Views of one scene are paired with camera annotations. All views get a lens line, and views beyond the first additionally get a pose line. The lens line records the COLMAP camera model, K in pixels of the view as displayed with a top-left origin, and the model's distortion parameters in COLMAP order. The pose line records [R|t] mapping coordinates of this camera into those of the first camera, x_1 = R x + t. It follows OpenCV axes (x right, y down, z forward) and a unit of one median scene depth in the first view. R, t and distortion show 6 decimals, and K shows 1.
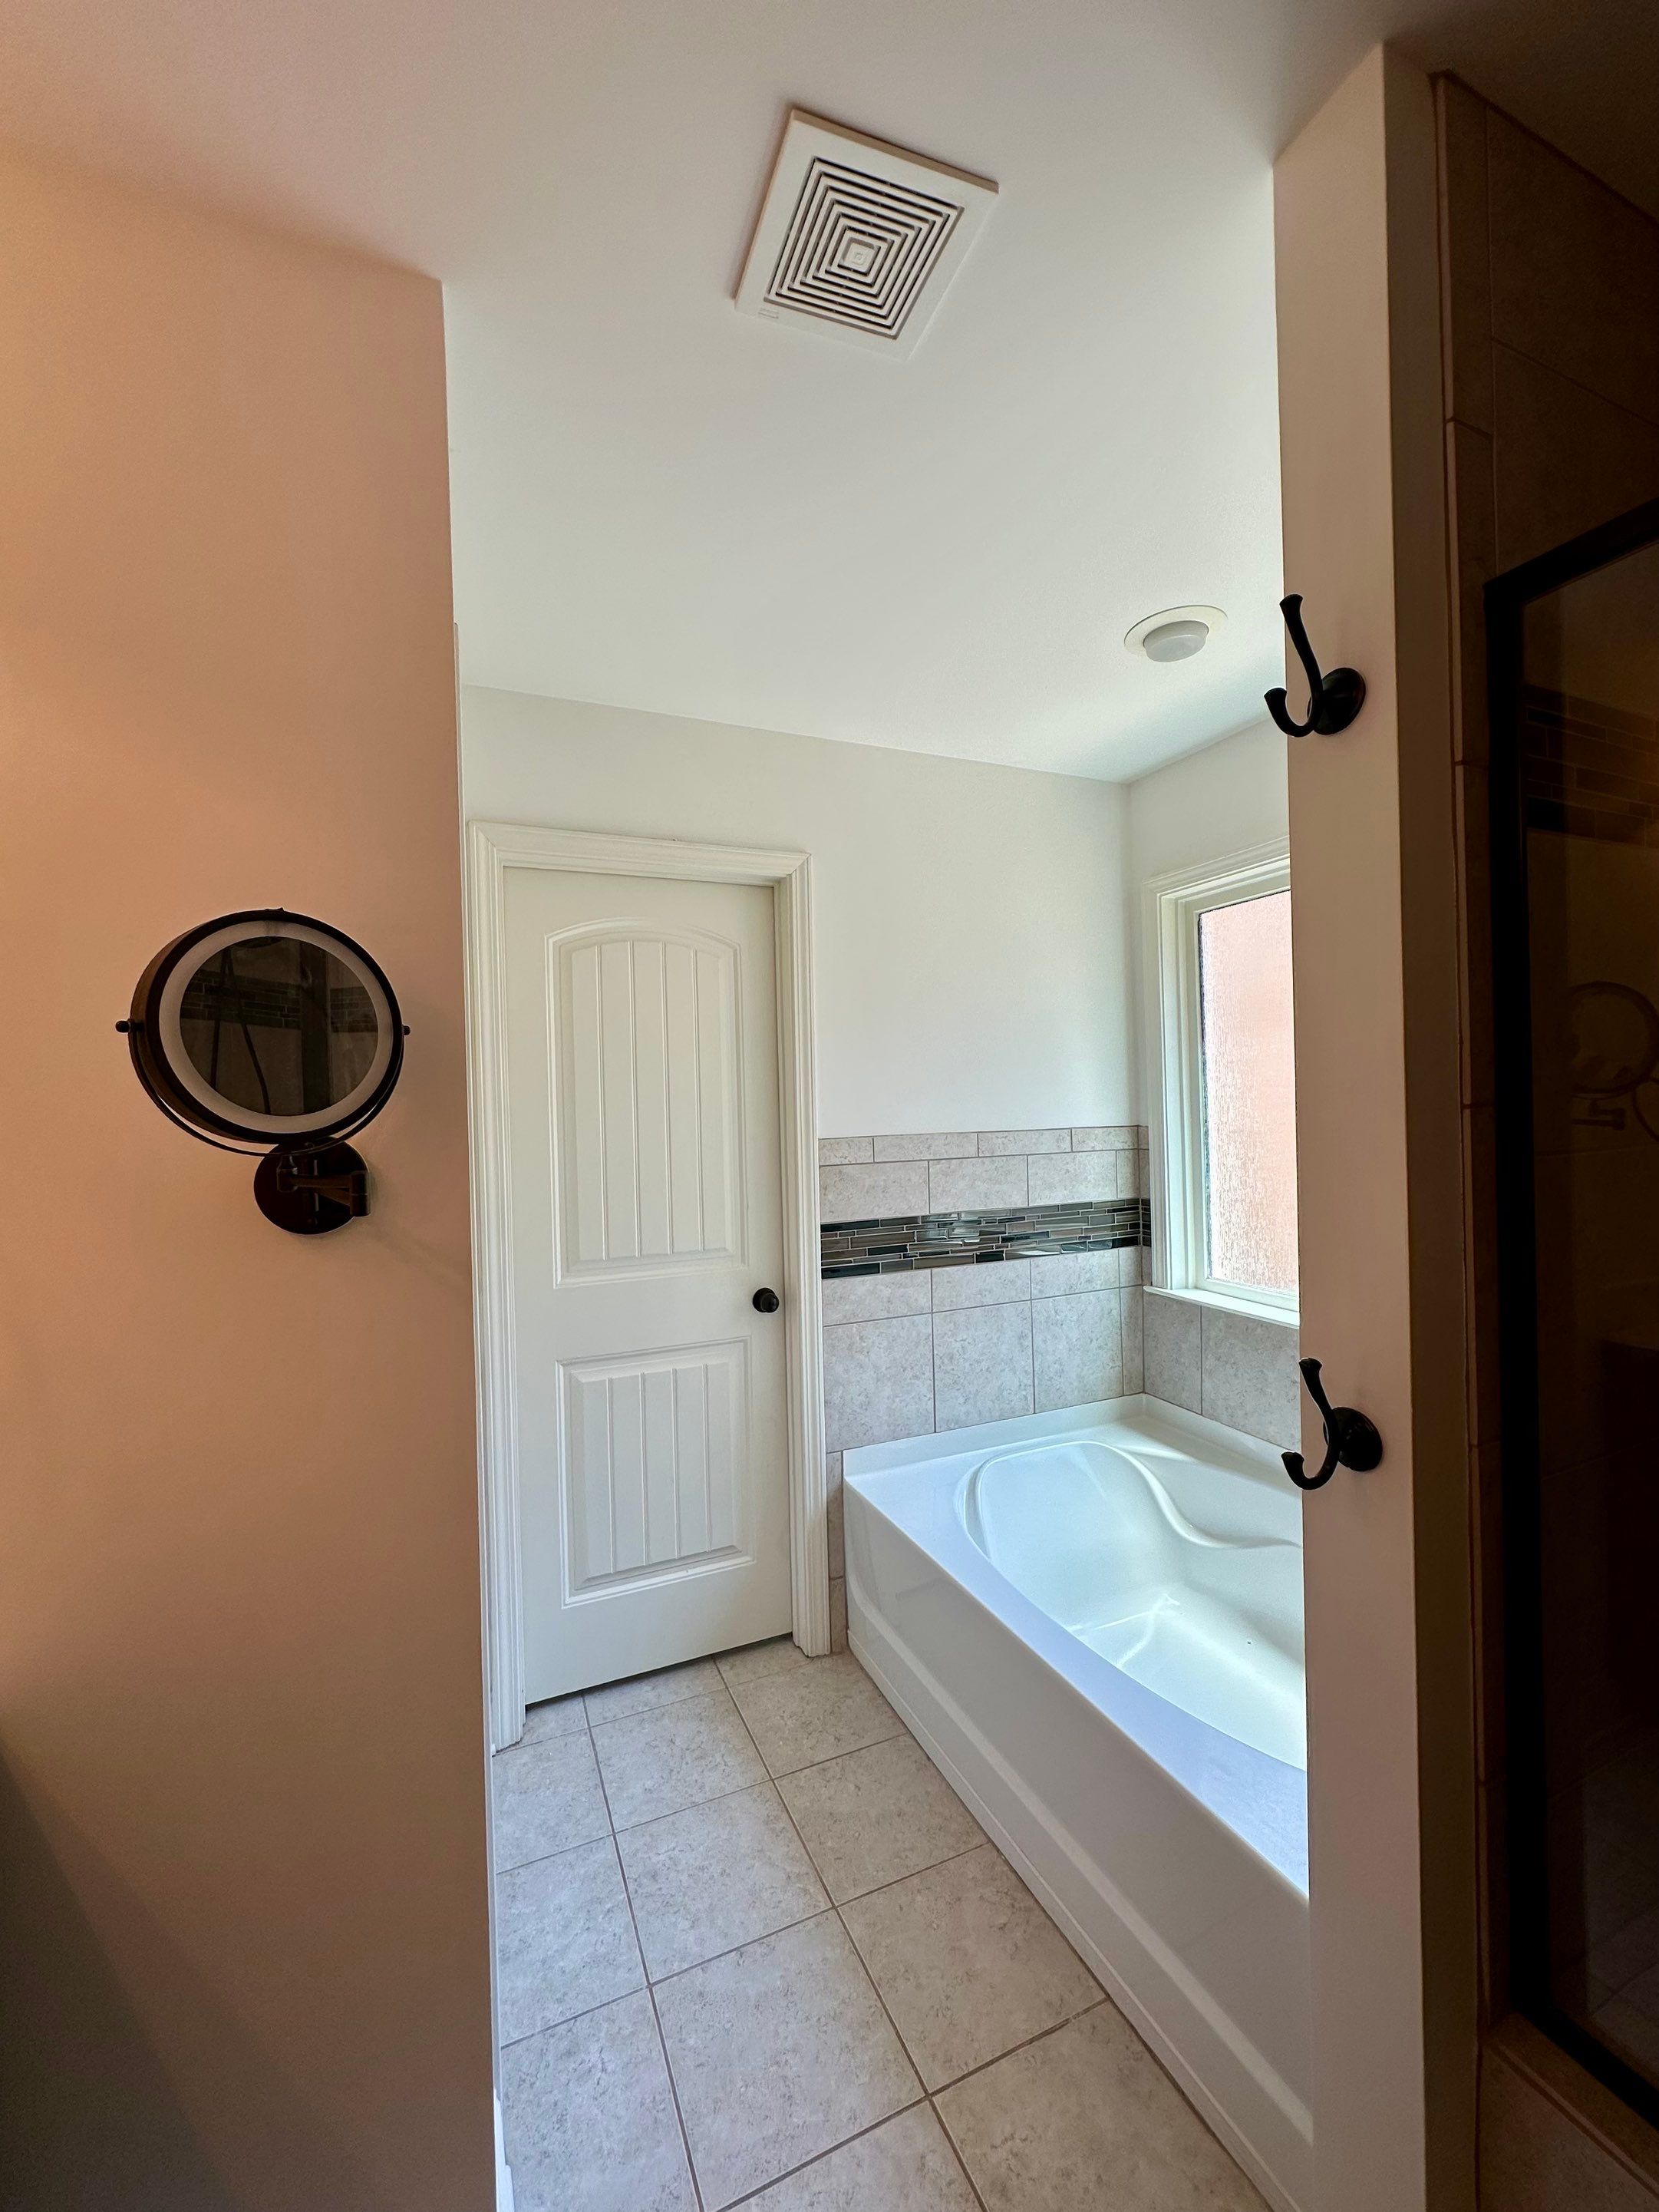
lens RADIAL K [[881.8, 0, 829.5], [0, 881.8, 1106.0], [0, 0, 1]] dist [0.000636, -0.000108]
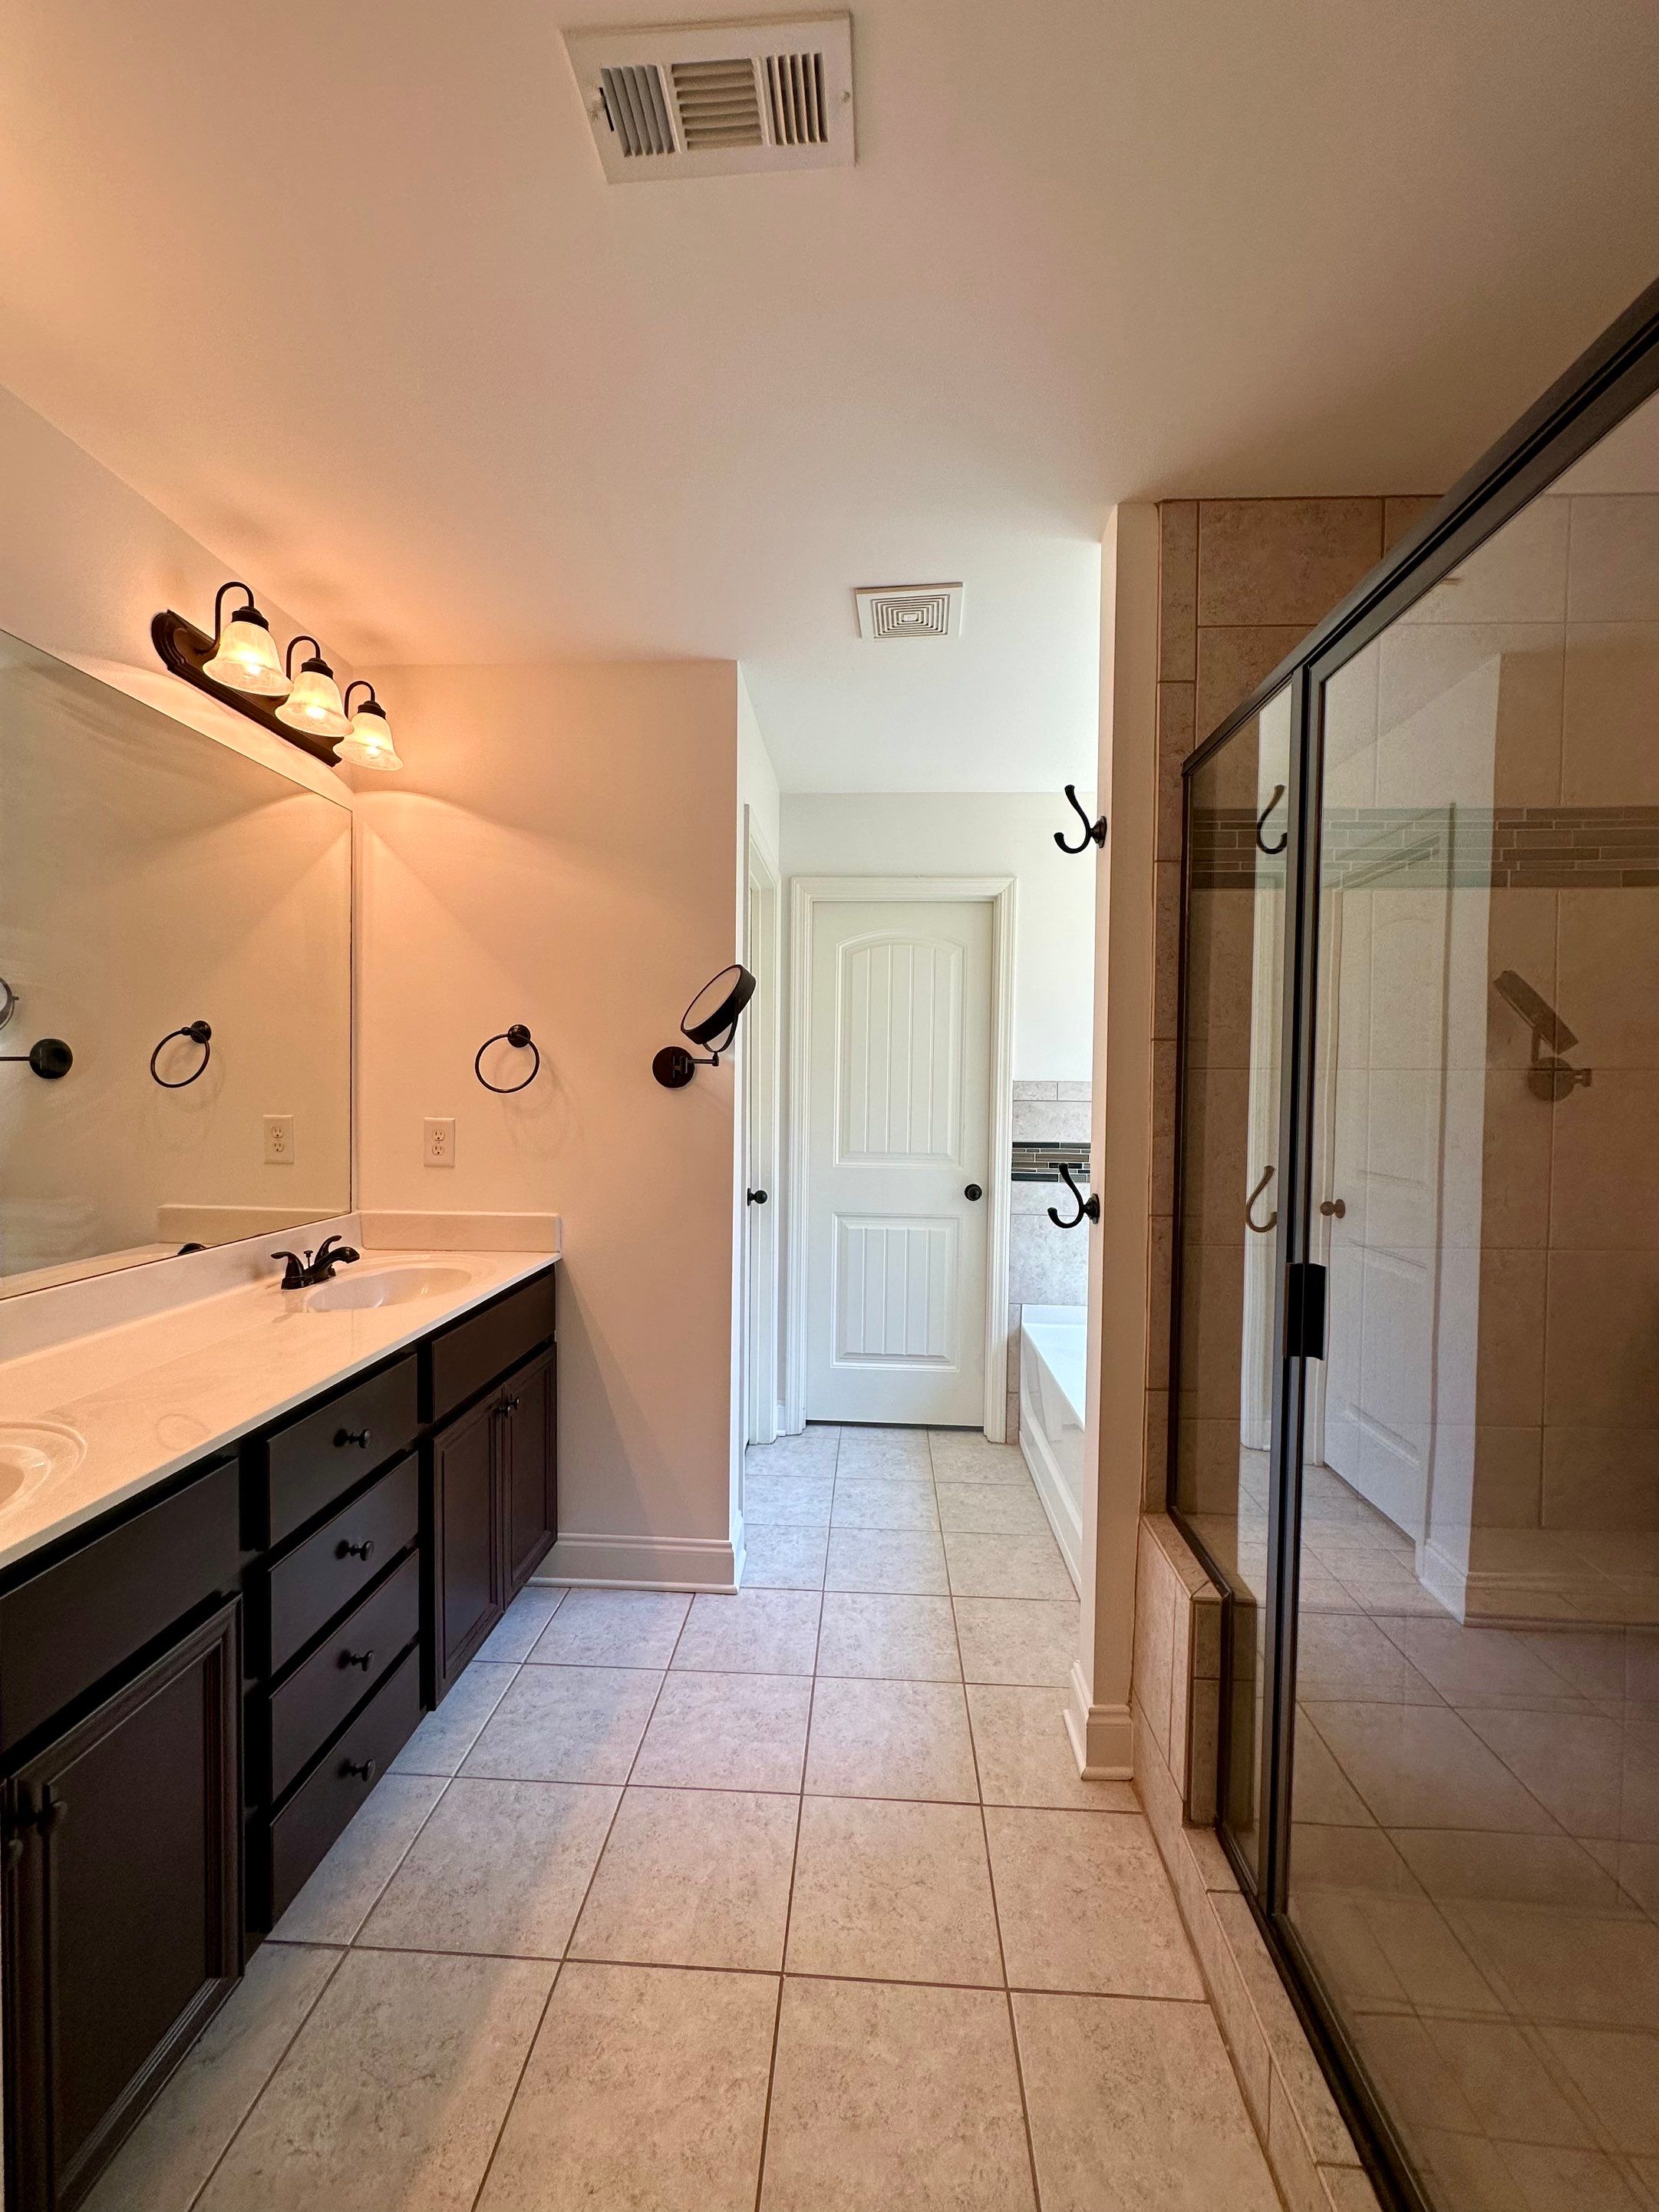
lens RADIAL K [[881.8, 0, 829.5], [0, 881.8, 1106.0], [0, 0, 1]] dist [0.000636, -0.000108]
pose [[0.893764, 0.049496, -0.445798, 0.353758], [-0.038184, 0.998681, 0.034329, 0.040132], [0.446909, -0.013660, 0.894475, -0.388475]]
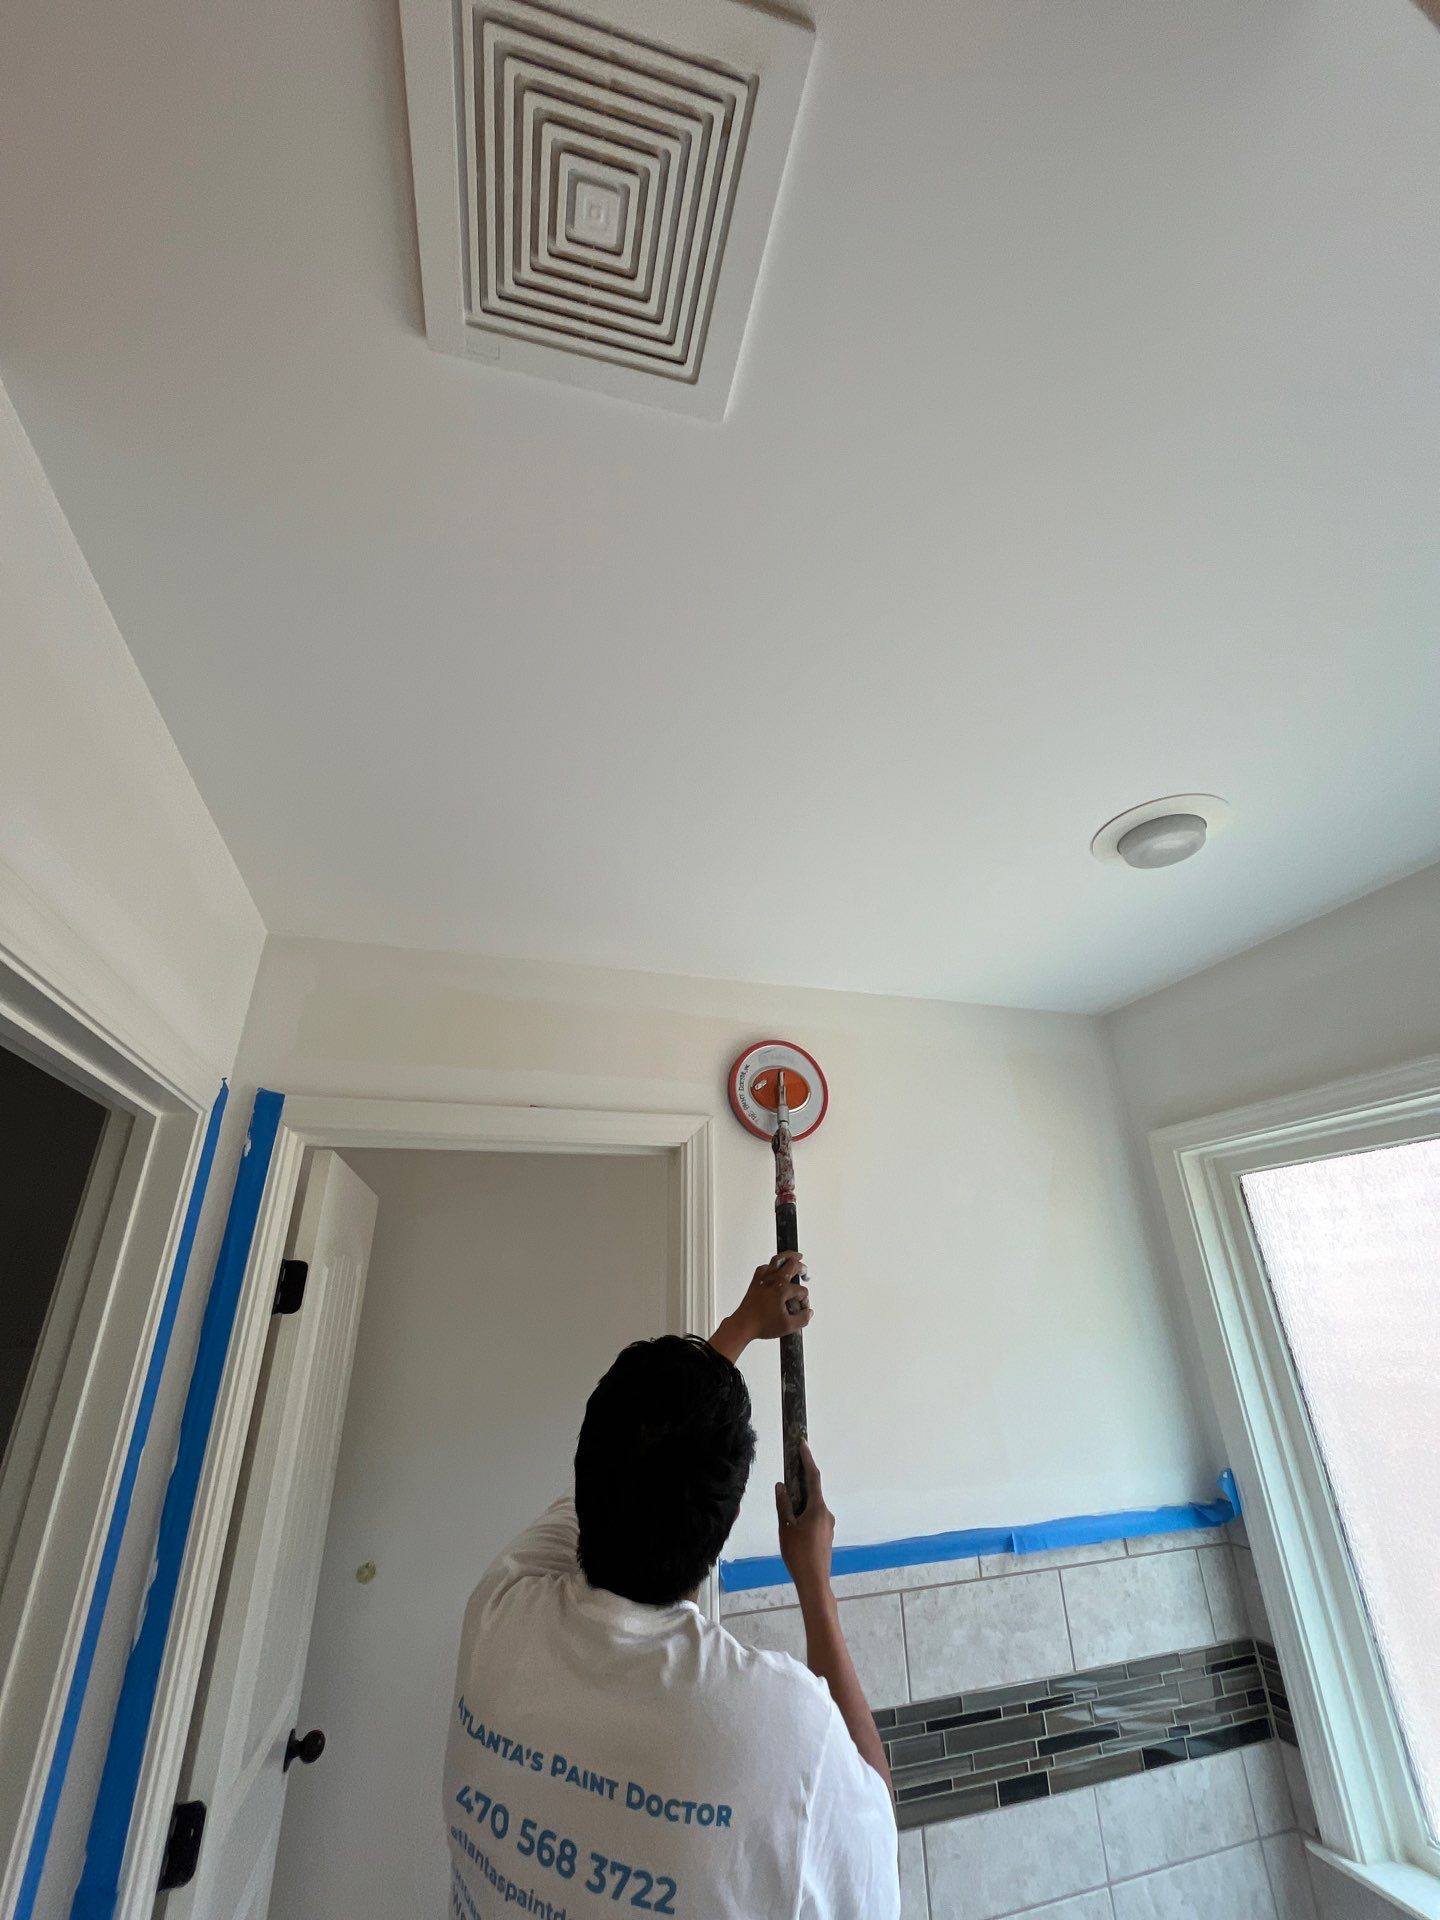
lens RADIAL K [[766.4, 0, 739.2], [0, 766.4, 955.5], [0, 0, 1]] dist [0.000770, 0.000000]
pose [[0.995324, -0.037504, -0.089013, 0.064252], [-0.003005, 0.909075, -0.416622, -0.124910], [0.096545, 0.414941, 0.904711, 0.311932]]
